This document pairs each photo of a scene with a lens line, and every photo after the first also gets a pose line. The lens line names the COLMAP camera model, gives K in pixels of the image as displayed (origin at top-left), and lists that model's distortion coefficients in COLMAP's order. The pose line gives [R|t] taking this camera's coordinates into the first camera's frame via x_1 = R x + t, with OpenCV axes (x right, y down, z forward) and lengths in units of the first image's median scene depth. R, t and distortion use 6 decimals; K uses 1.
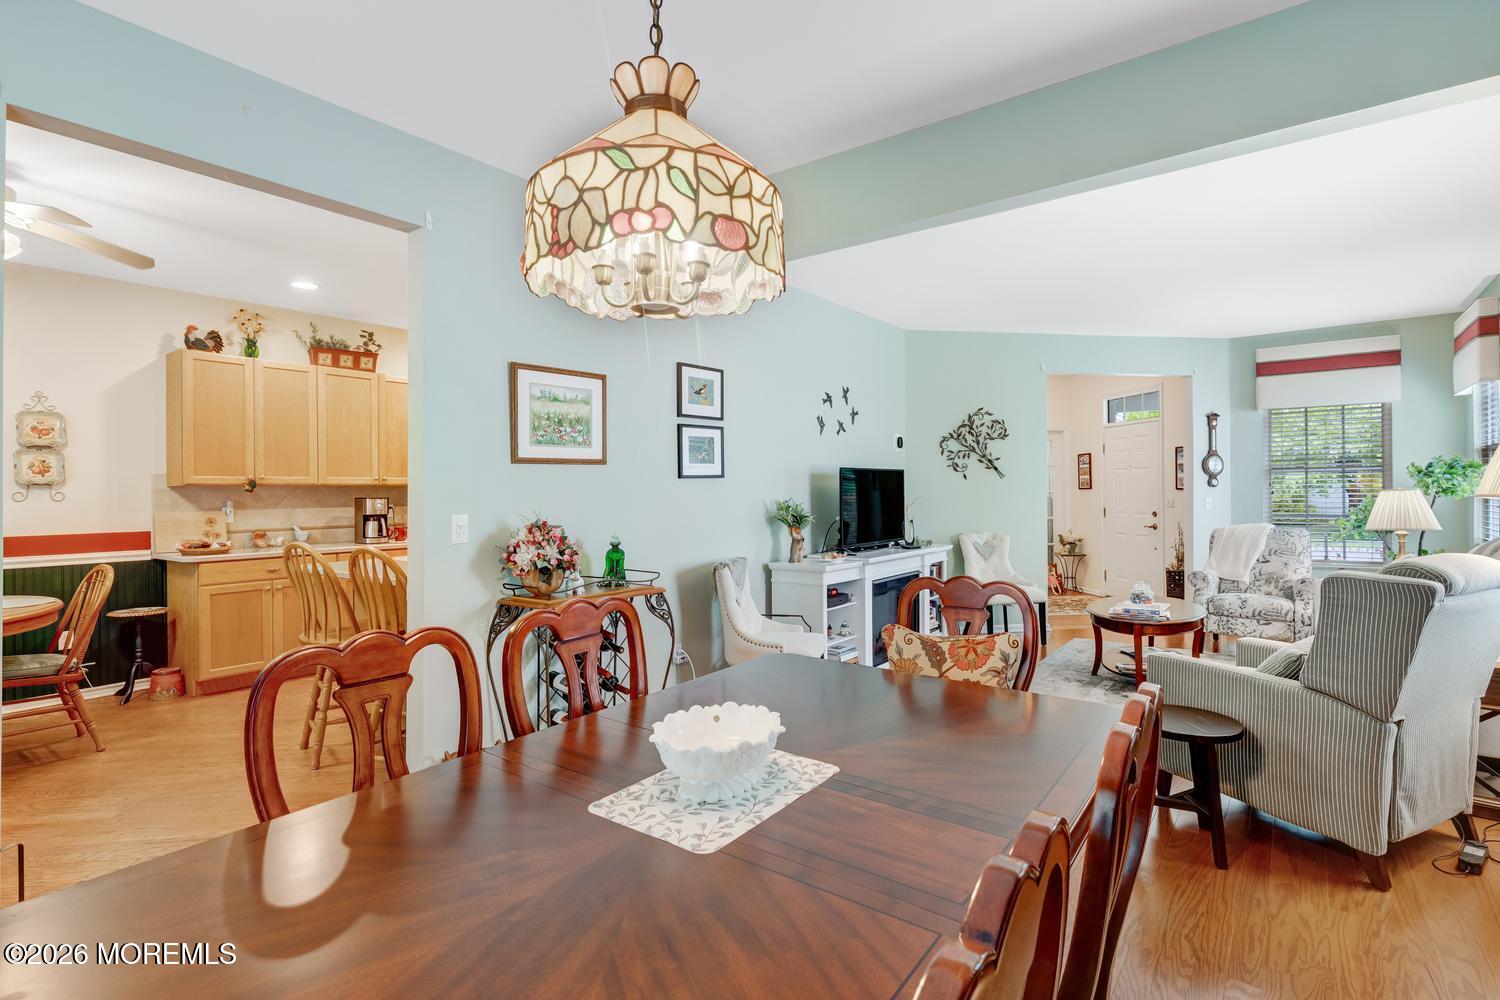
lens RADIAL K [[731.4, 0, 737.7], [0, 731.4, 485.6], [0, 0, 1]] dist [0.005258, -0.002394]
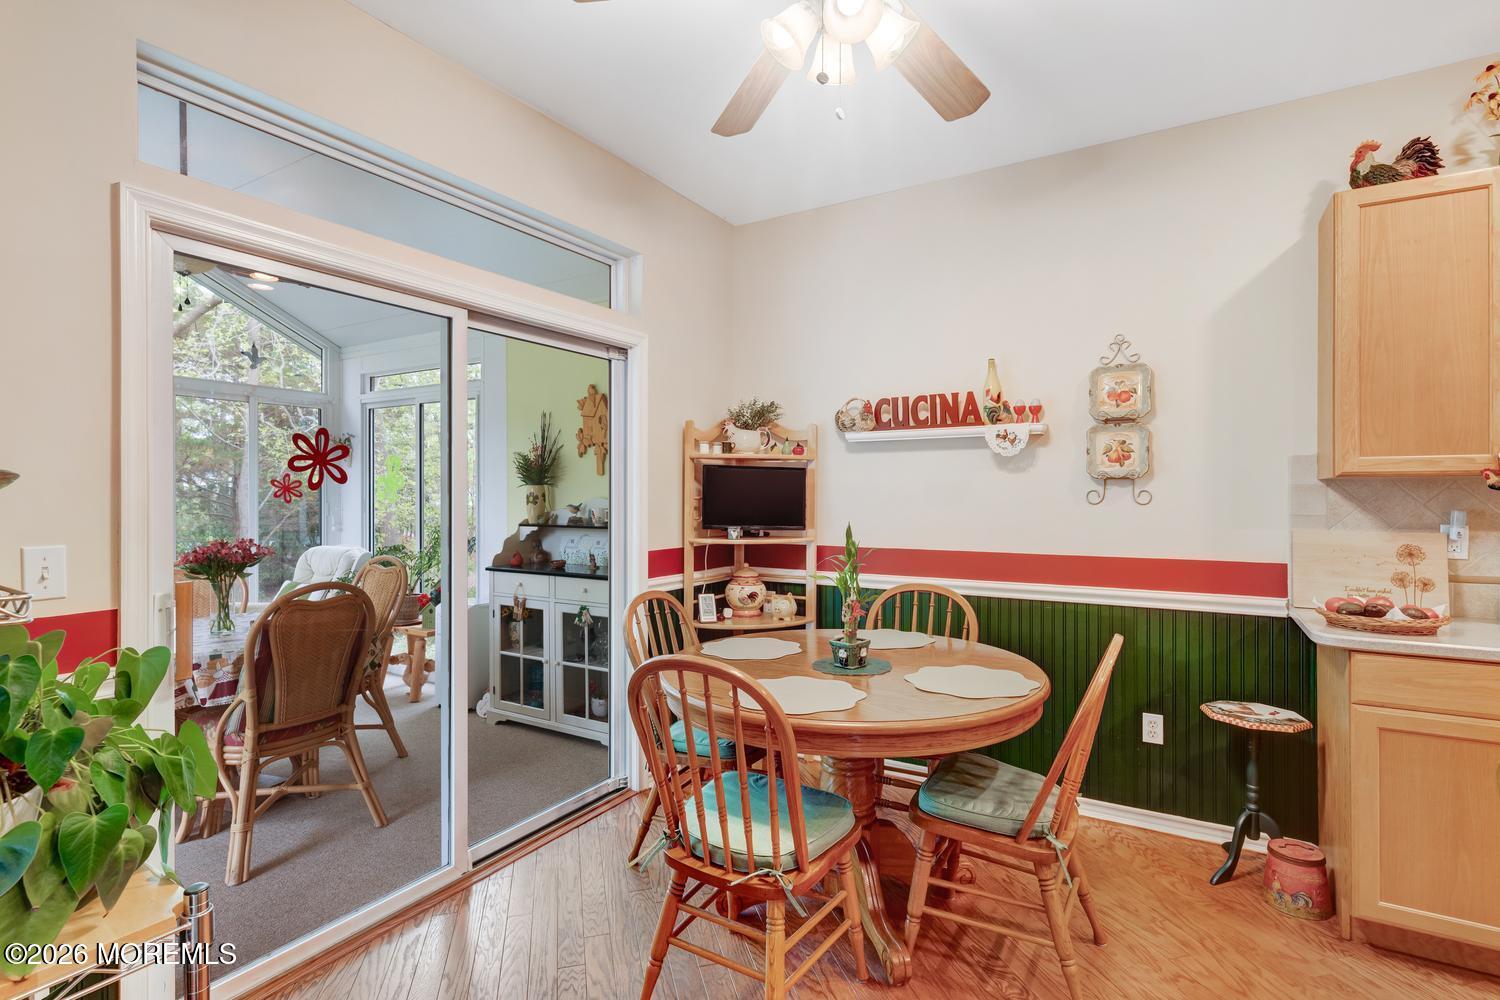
lens RADIAL K [[731.4, 0, 766.2], [0, 731.4, 498.9], [0, 0, 1]] dist [0.005258, -0.002394]
pose [[0.128657, 0.014235, -0.991587, -0.286333], [0.006965, 0.999859, 0.015257, 0.003707], [0.991665, -0.008870, 0.128540, 0.495523]]
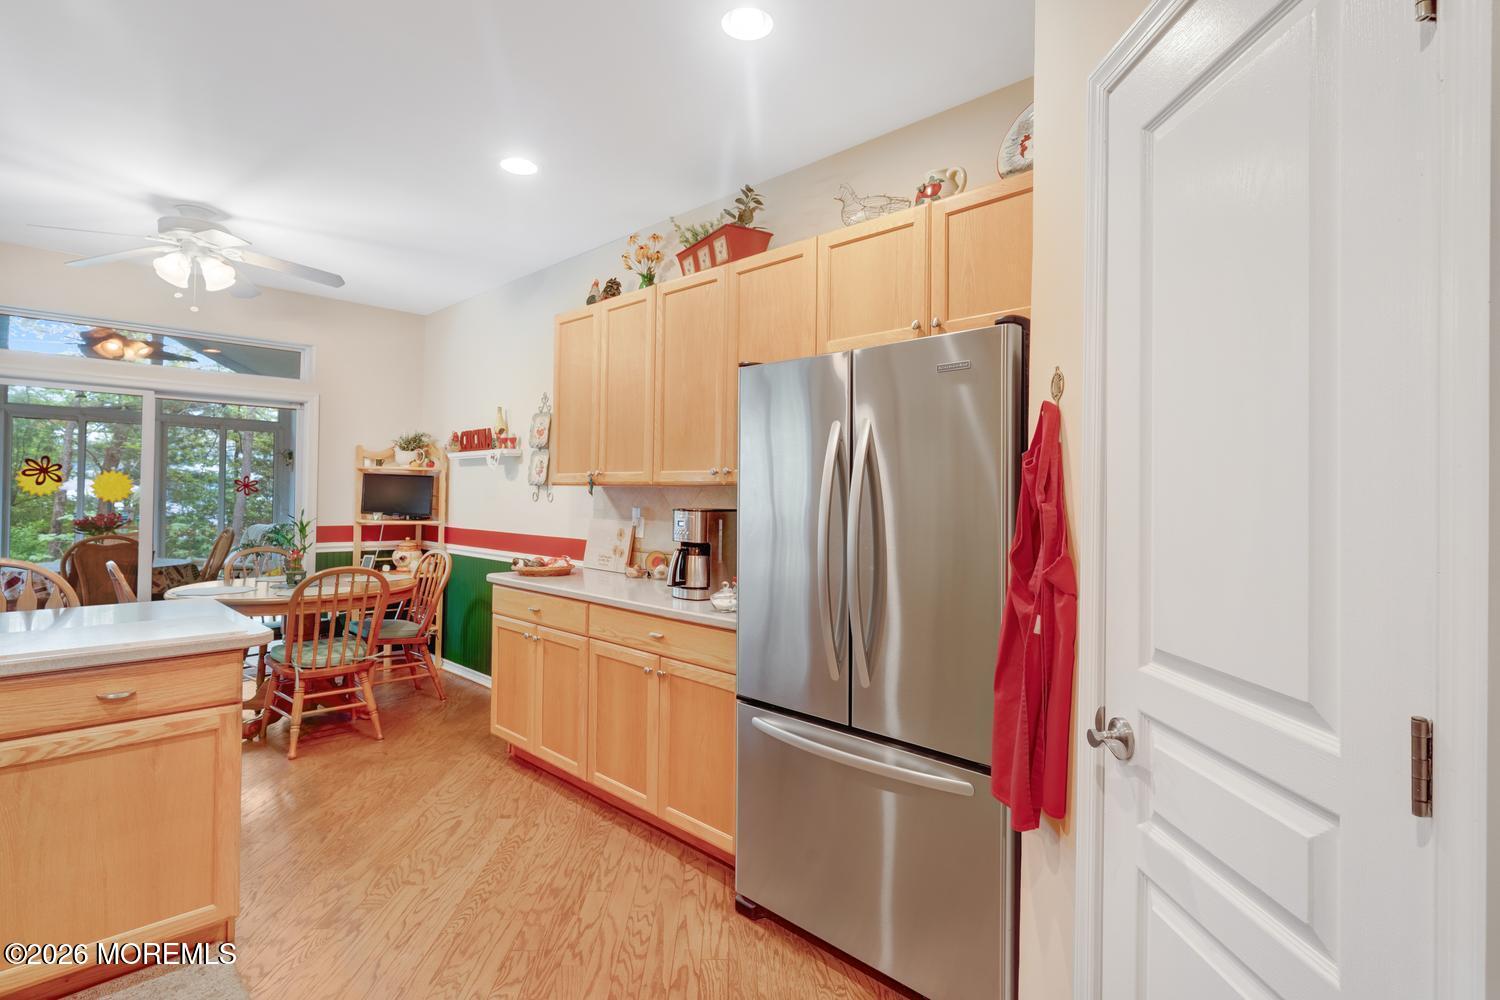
lens RADIAL K [[731.4, 0, 797.1], [0, 731.4, 500.7], [0, 0, 1]] dist [0.005258, -0.002394]
pose [[-0.082773, 0.010907, -0.996509, 0.014534], [-0.007077, 0.999908, 0.011532, 0.004927], [0.996543, 0.008007, -0.082688, 1.161583]]
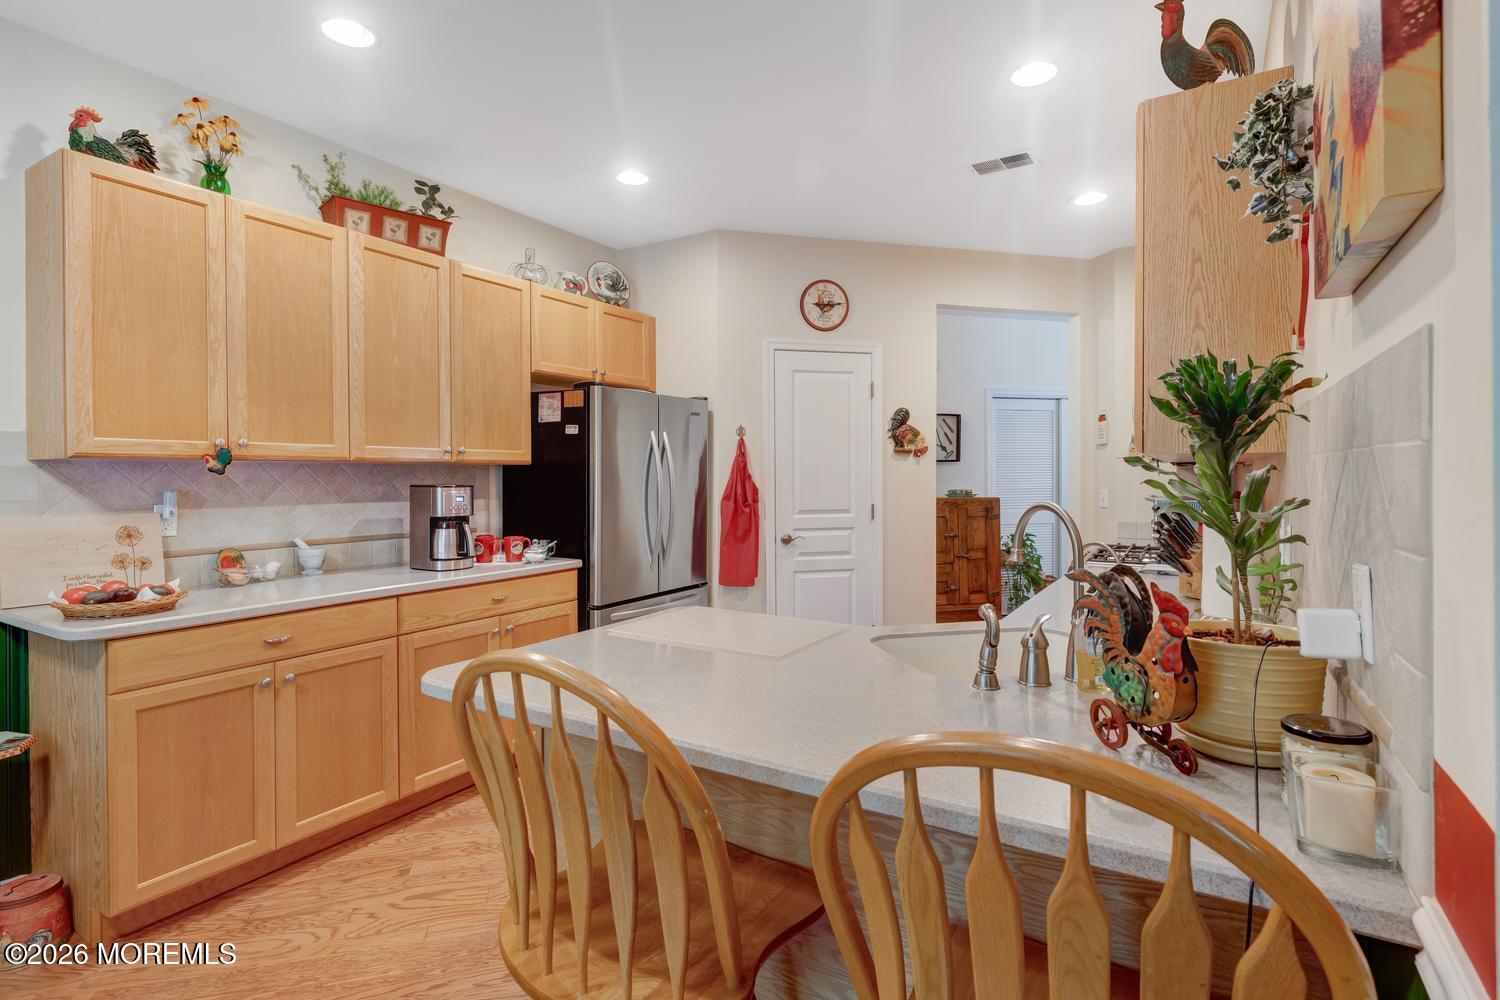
lens RADIAL K [[731.4, 0, 738.1], [0, 731.4, 476.5], [0, 0, 1]] dist [0.005258, -0.002394]
pose [[0.995133, 0.005501, 0.098392, -0.346896], [-0.006485, 0.999932, 0.009685, 0.003622], [-0.098332, -0.010276, 0.995101, 0.454038]]
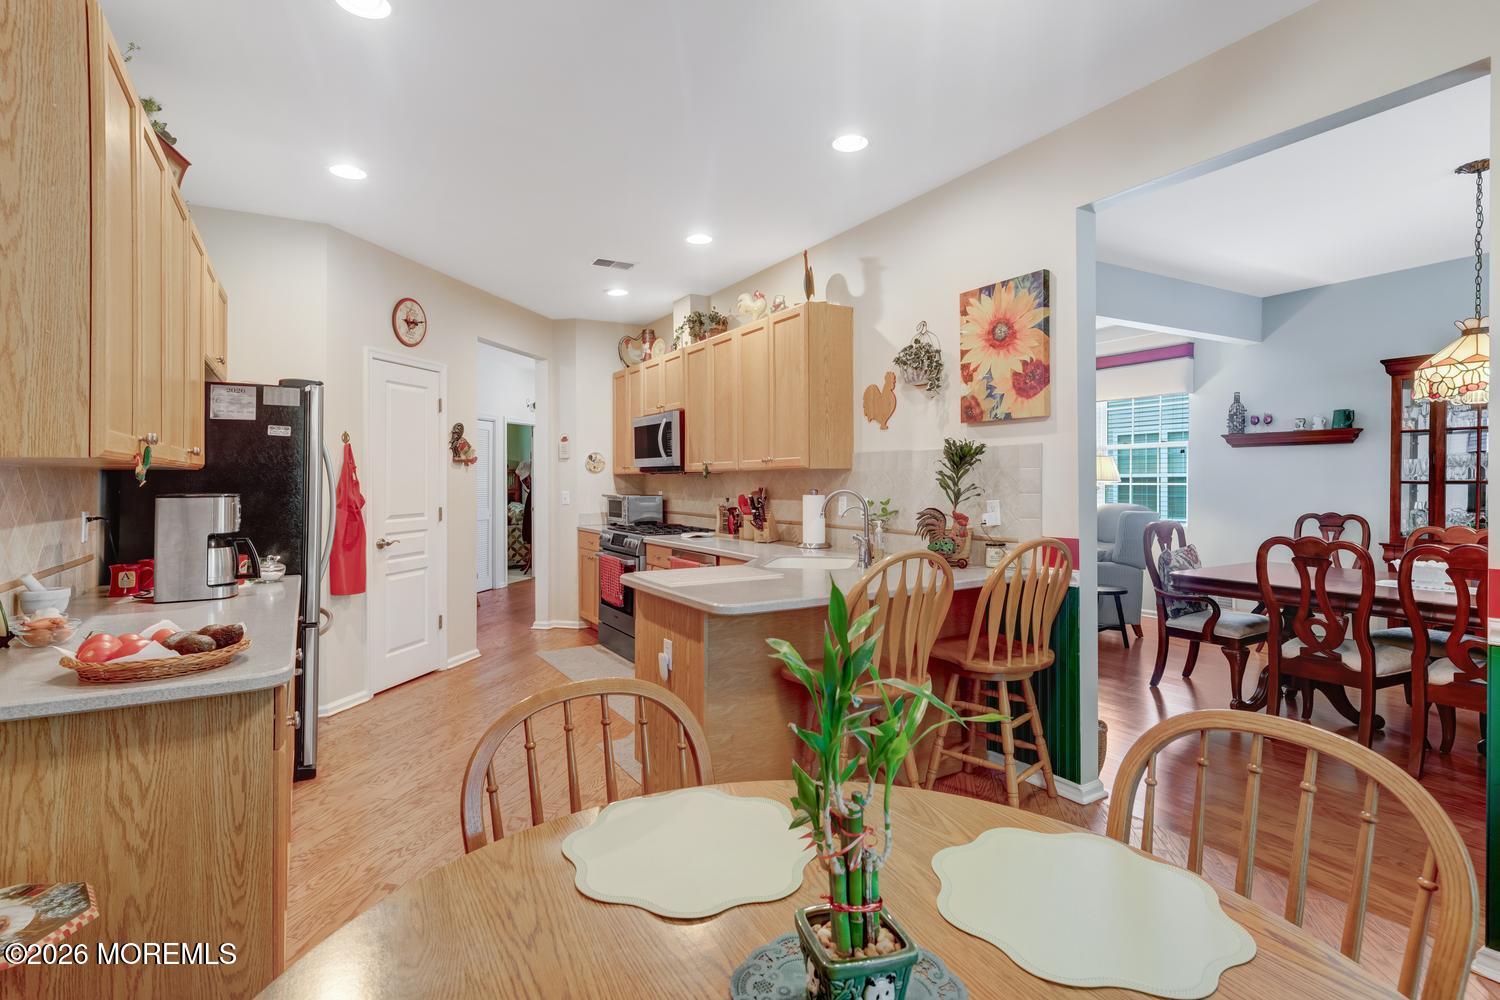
lens RADIAL K [[731.4, 0, 760.1], [0, 731.4, 471.4], [0, 0, 1]] dist [0.005258, -0.002394]
pose [[0.370562, 0.012196, 0.928728, -0.819845], [-0.001024, 0.999919, -0.012723, 0.007965], [-0.928807, 0.003763, 0.370544, 0.546021]]
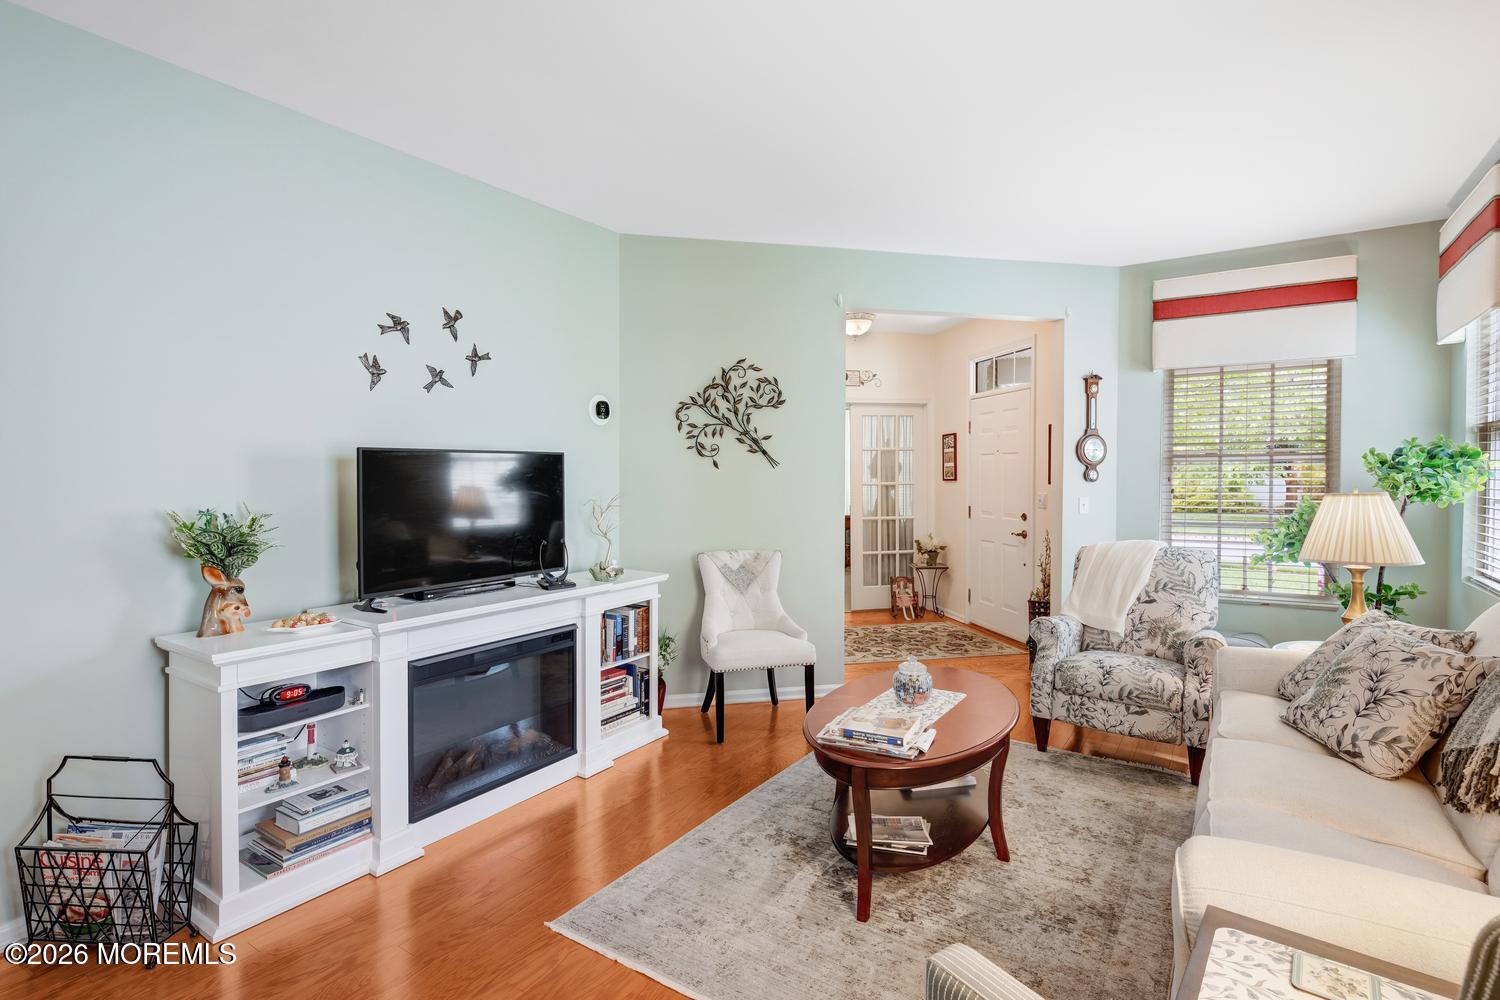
lens RADIAL K [[731.4, 0, 742.1], [0, 731.4, 481.0], [0, 0, 1]] dist [0.005258, -0.002394]
pose [[0.998507, 0.006562, 0.054228, 0.347895], [-0.007540, 0.999812, 0.017857, -0.010671], [-0.054100, -0.018239, 0.998369, 0.403815]]
